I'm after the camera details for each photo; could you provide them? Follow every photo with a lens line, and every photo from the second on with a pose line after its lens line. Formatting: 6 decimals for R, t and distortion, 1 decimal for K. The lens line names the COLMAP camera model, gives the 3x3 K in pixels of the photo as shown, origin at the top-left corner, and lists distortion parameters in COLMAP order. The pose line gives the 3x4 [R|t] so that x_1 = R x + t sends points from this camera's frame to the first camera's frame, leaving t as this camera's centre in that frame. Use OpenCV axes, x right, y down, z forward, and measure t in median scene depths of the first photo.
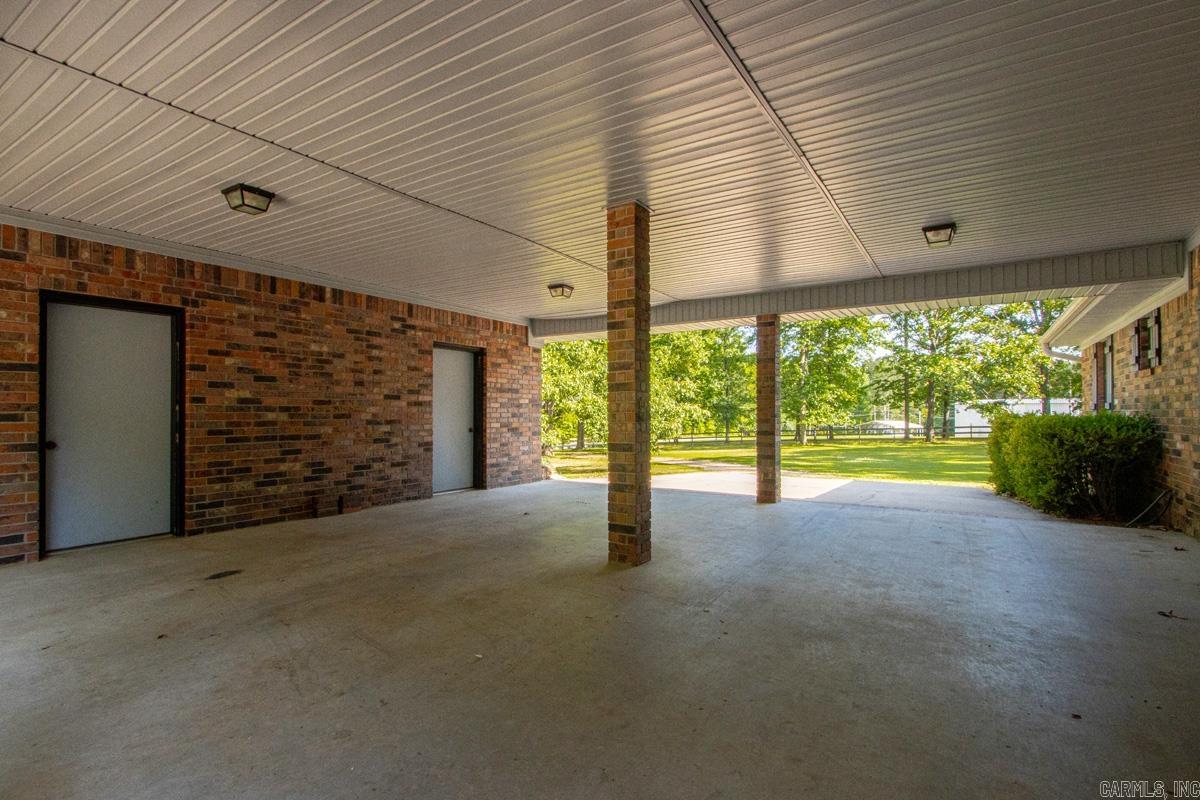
lens RADIAL K [[559.3, 0, 588.0], [0, 559.3, 398.8], [0, 0, 1]] dist [0.017958, -0.018722]
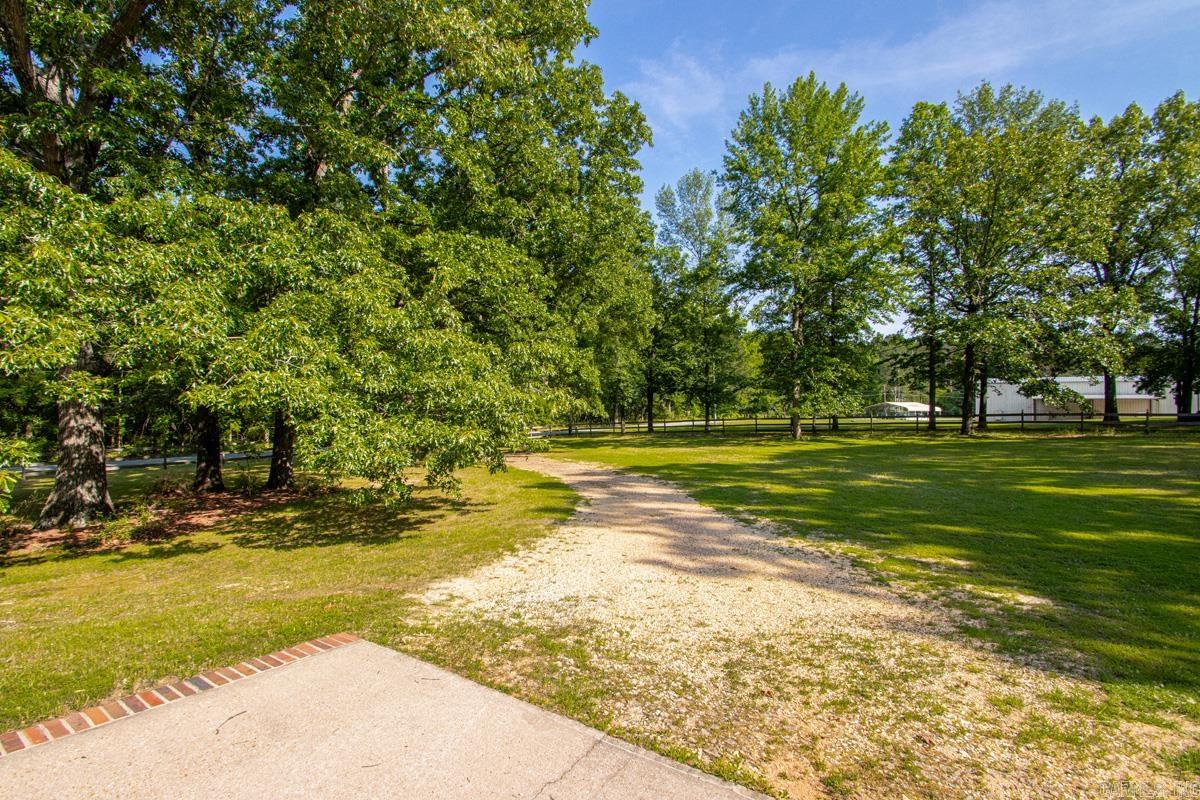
lens RADIAL K [[559.3, 0, 588.0], [0, 559.3, 398.8], [0, 0, 1]] dist [0.017958, -0.018722]
pose [[0.999908, -0.005986, -0.012197, 0.097328], [0.006382, 0.999444, 0.032721, 0.001050], [0.011995, -0.032796, 0.999390, 0.210950]]
